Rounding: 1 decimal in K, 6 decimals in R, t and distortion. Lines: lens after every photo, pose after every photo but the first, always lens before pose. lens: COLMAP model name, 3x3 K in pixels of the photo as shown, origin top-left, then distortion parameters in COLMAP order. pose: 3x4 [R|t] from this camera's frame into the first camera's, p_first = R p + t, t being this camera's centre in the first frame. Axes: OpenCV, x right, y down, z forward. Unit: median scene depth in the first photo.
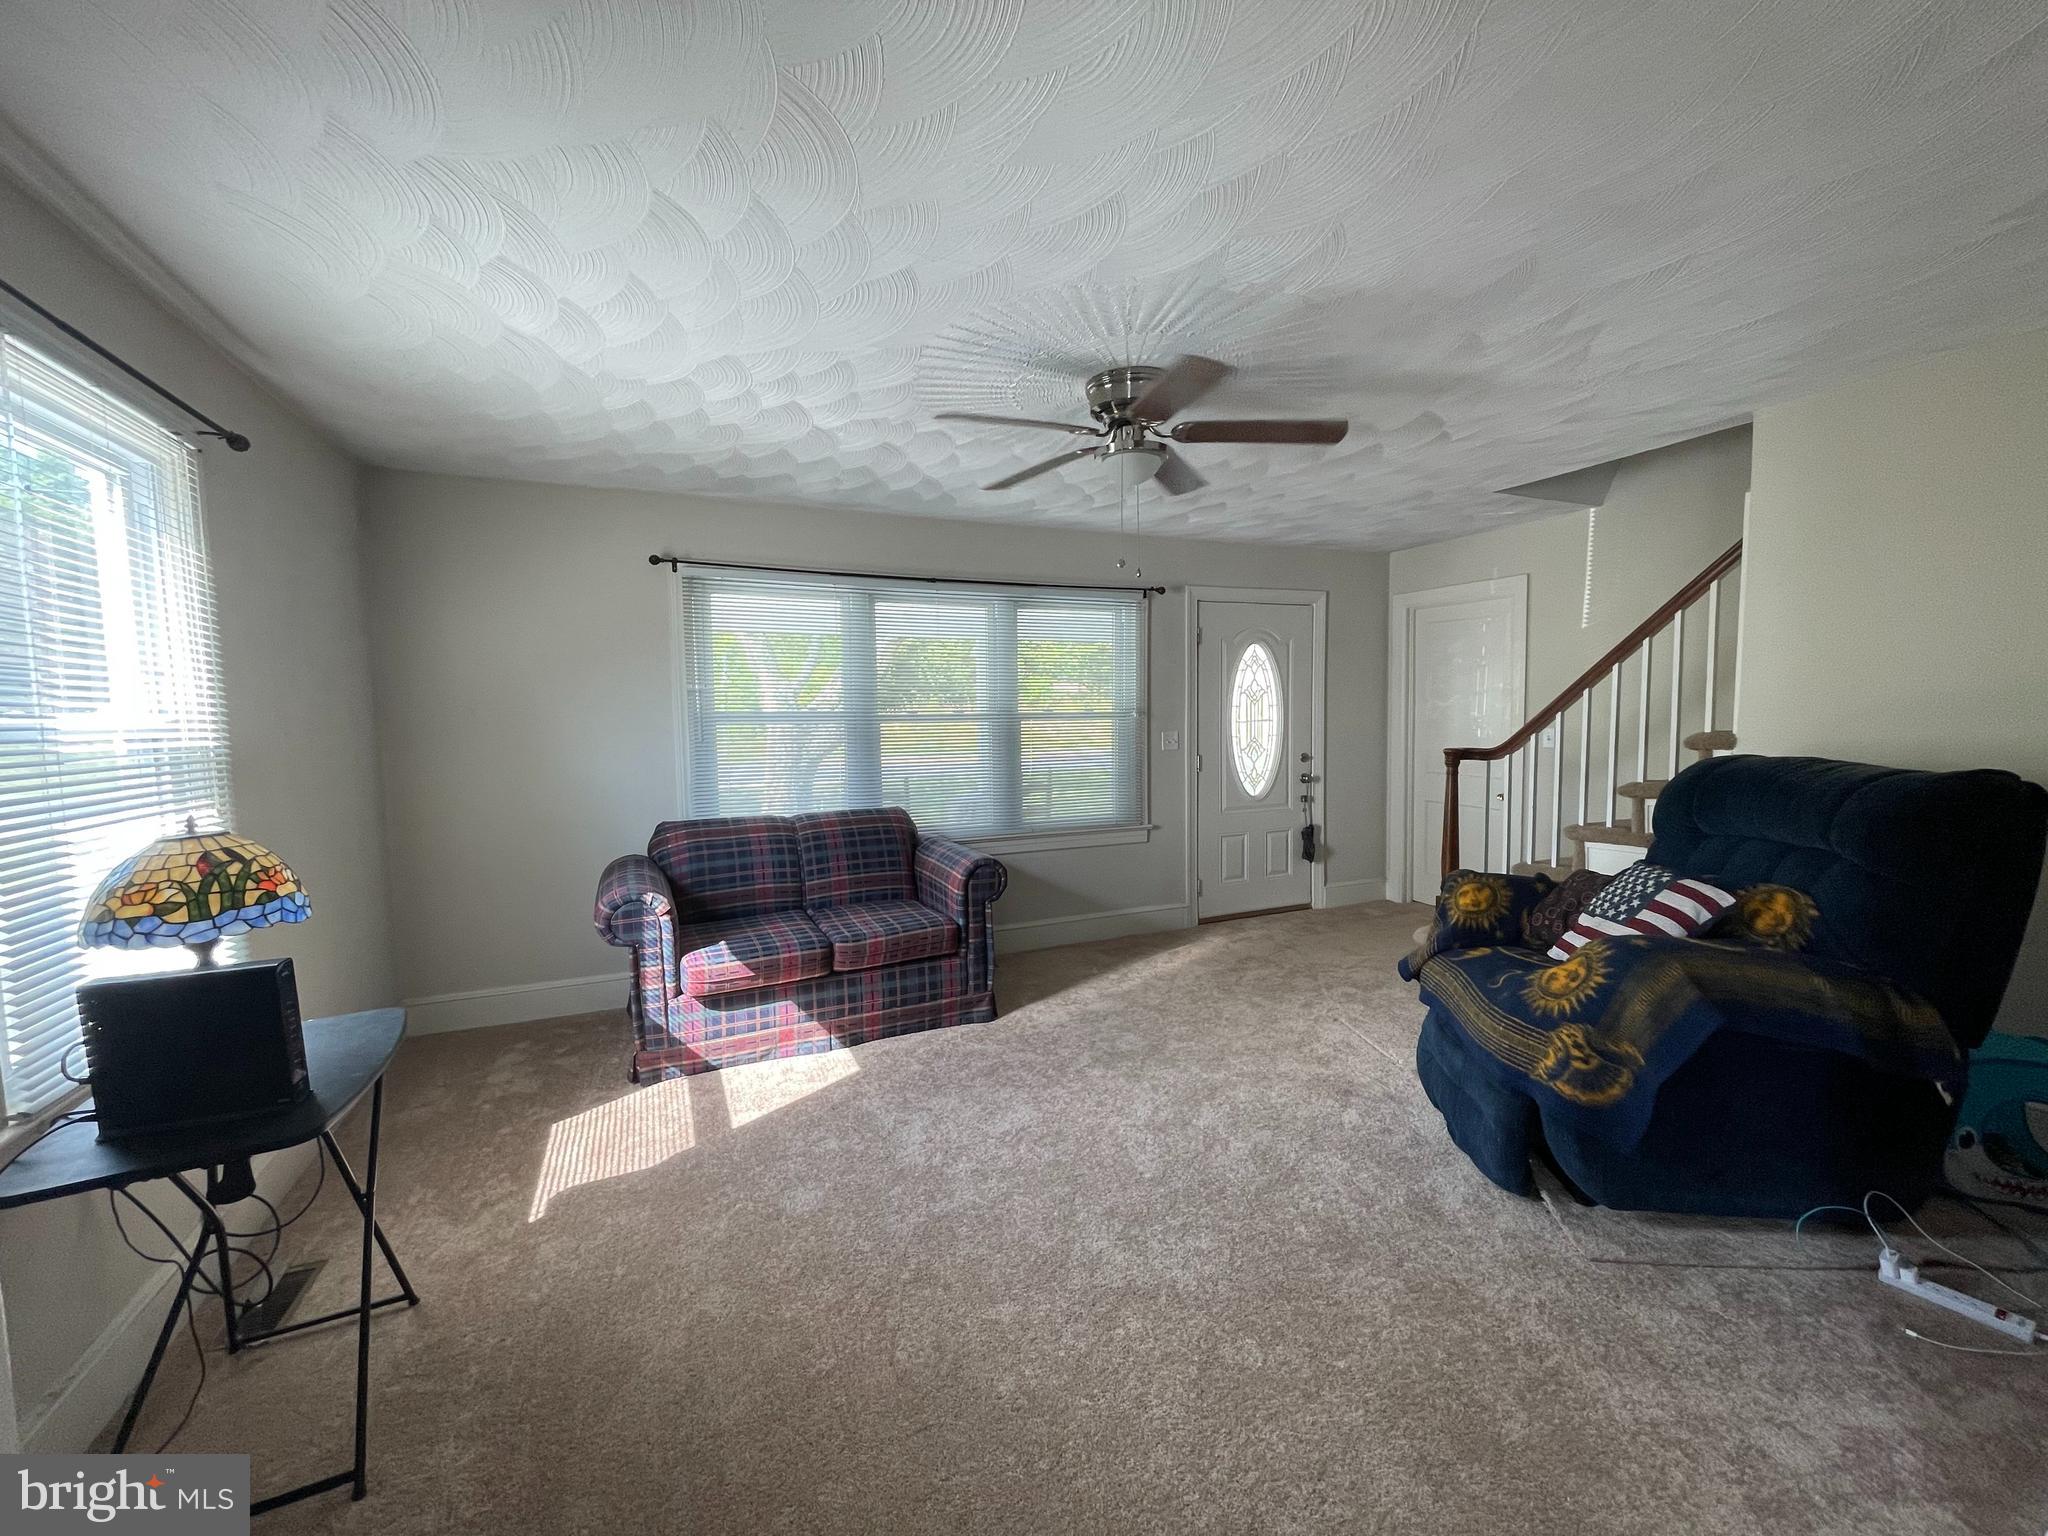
lens RADIAL K [[829.3, 0, 1024.0], [0, 829.3, 764.4], [0, 0, 1]] dist [0.000510, -0.000142]
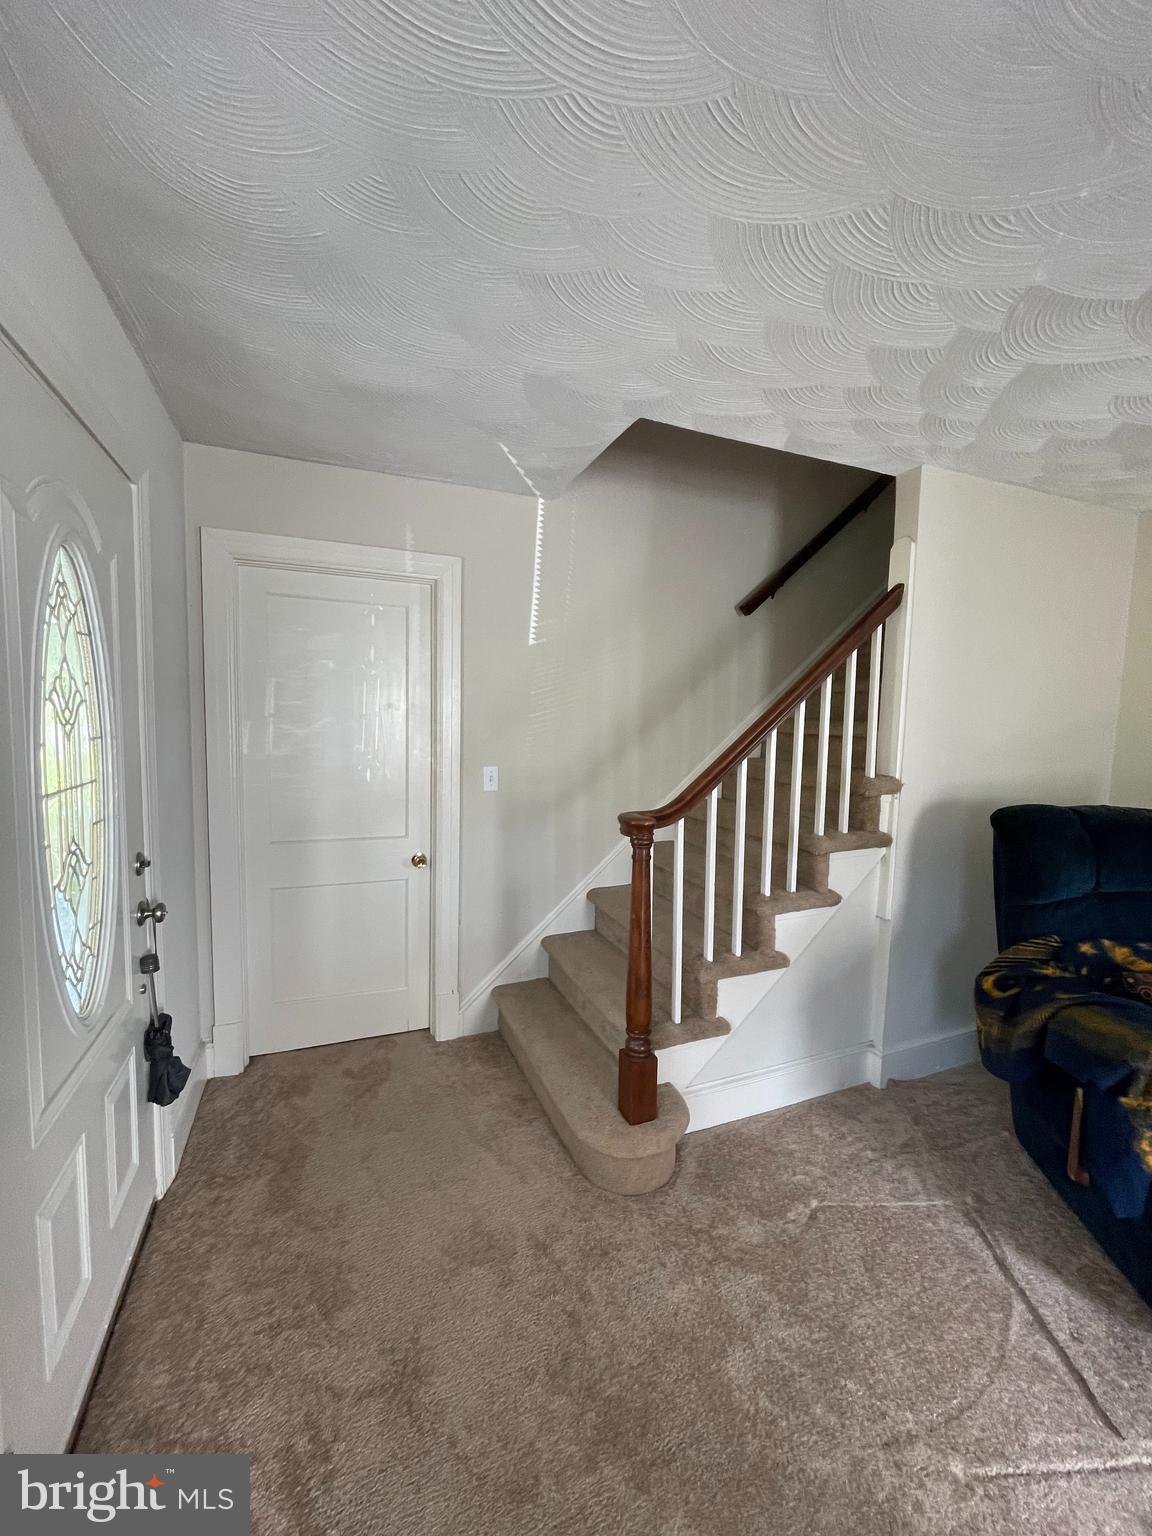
lens RADIAL K [[622.0, 0, 576.0], [0, 622.0, 768.0], [0, 0, 1]] dist [0.000510, -0.000142]
pose [[0.029441, -0.065642, 0.997409, 0.041698], [0.042269, 0.997031, 0.064370, -0.067132], [-0.998672, 0.040265, 0.032128, 0.790140]]
